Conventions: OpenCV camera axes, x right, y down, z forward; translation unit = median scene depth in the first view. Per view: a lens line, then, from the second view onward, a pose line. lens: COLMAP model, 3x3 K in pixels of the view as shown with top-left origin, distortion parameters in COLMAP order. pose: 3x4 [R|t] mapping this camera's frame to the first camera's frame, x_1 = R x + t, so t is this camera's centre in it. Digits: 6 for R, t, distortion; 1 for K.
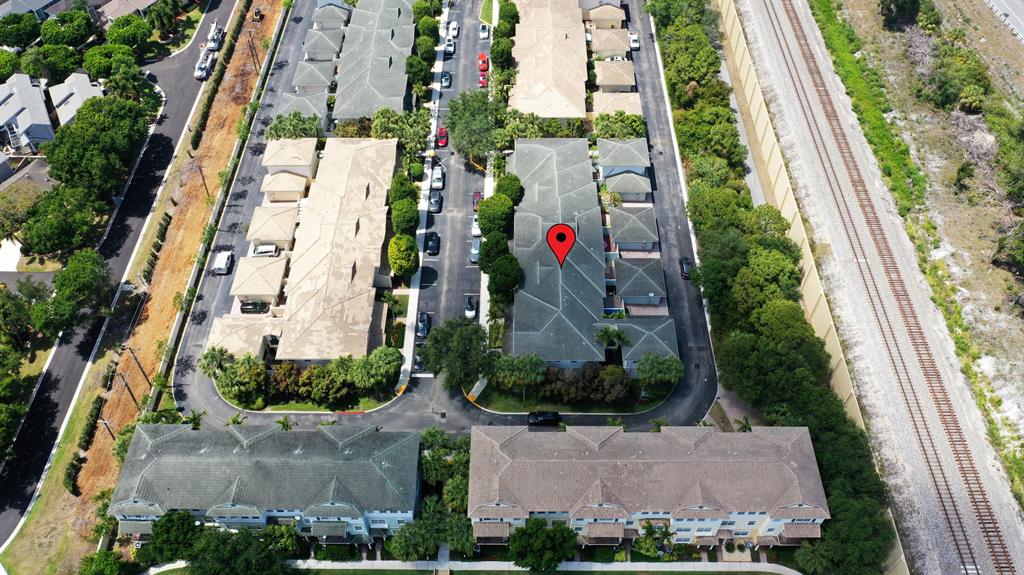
lens RADIAL K [[805.1, 0, 512.0], [0, 805.1, 287.5], [0, 0, 1]] dist [-0.027975, -0.000745]
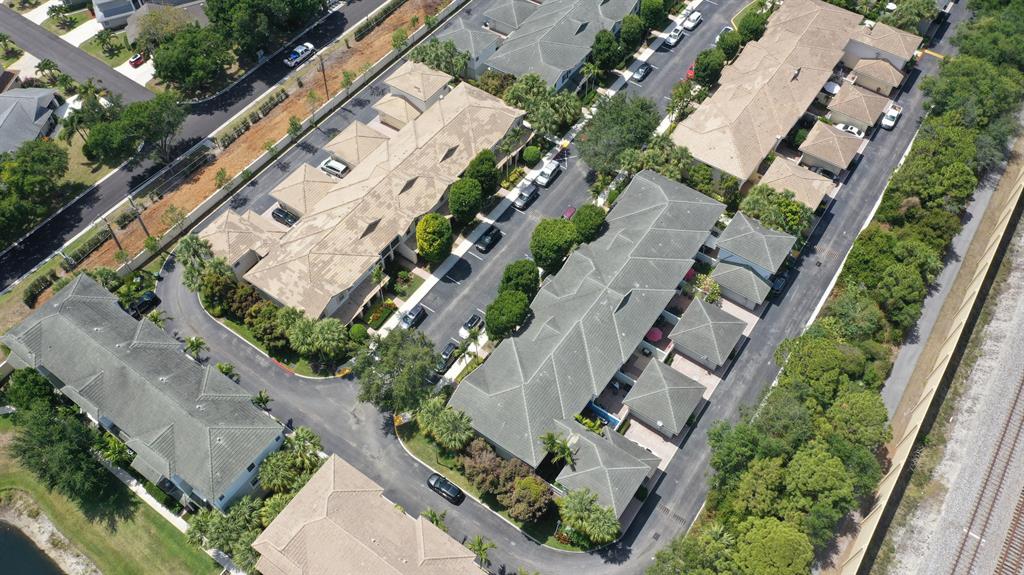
lens RADIAL K [[805.1, 0, 512.0], [0, 805.1, 287.5], [0, 0, 1]] dist [-0.027975, -0.000745]
pose [[0.821325, 0.459540, -0.338007, 0.226163], [-0.438499, 0.887572, 0.141194, -0.135099], [0.364889, 0.032249, 0.930492, 0.198709]]
